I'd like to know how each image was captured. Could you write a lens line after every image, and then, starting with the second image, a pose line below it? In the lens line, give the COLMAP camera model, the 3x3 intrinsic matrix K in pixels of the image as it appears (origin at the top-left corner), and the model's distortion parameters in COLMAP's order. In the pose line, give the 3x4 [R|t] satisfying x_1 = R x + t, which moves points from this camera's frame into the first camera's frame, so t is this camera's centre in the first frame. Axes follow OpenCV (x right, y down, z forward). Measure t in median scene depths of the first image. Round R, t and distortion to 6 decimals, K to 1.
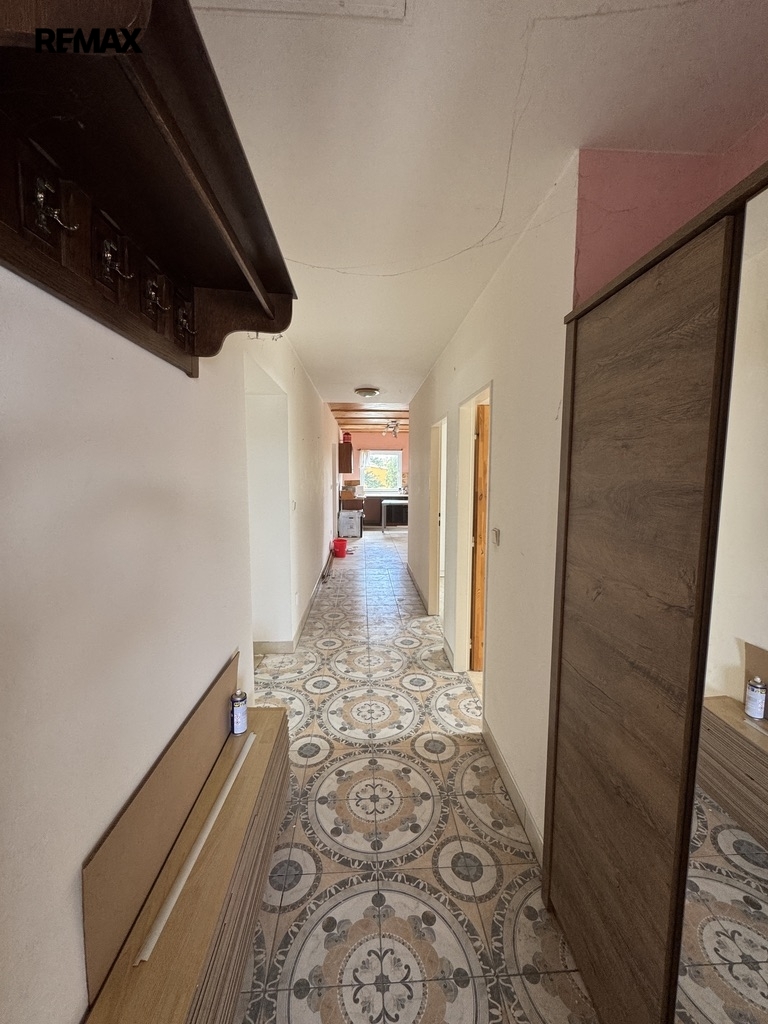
lens RADIAL K [[403.9, 0, 384.3], [0, 403.9, 508.3], [0, 0, 1]] dist [-0.001908, -0.000251]
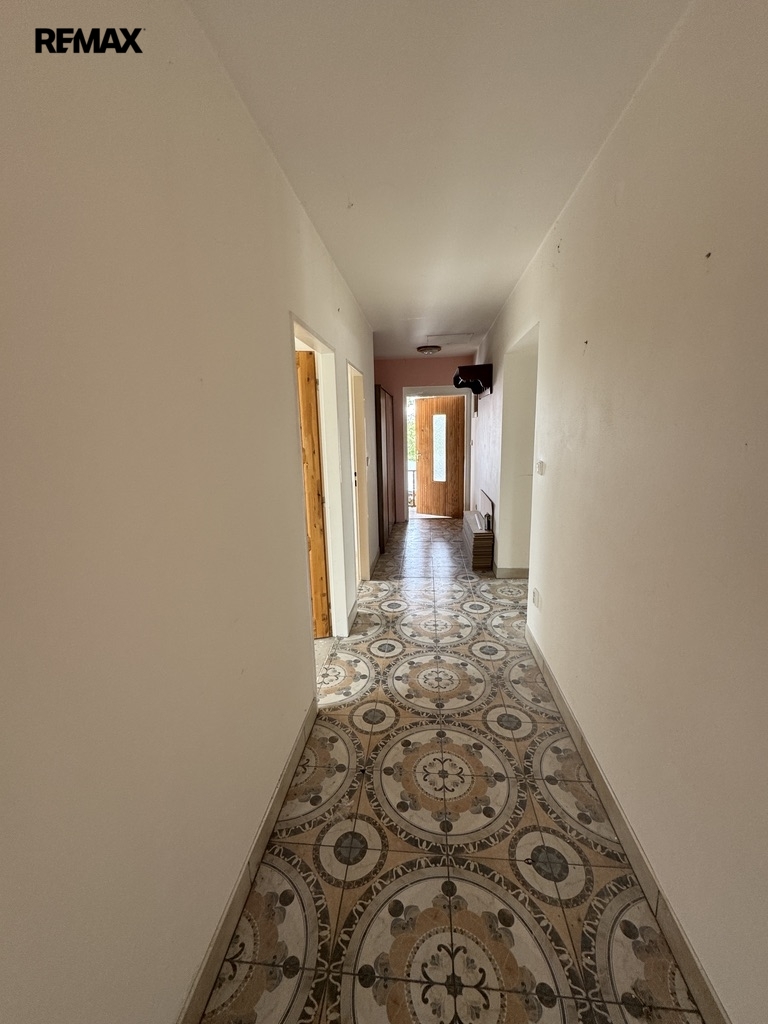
lens RADIAL K [[403.9, 0, 384.5], [0, 403.9, 510.7], [0, 0, 1]] dist [-0.001908, -0.000251]
pose [[0.986920, -0.011023, -0.160833, -0.001718], [0.027583, 0.994493, 0.101104, 0.017477], [0.158833, -0.104218, 0.981790, 0.145428]]
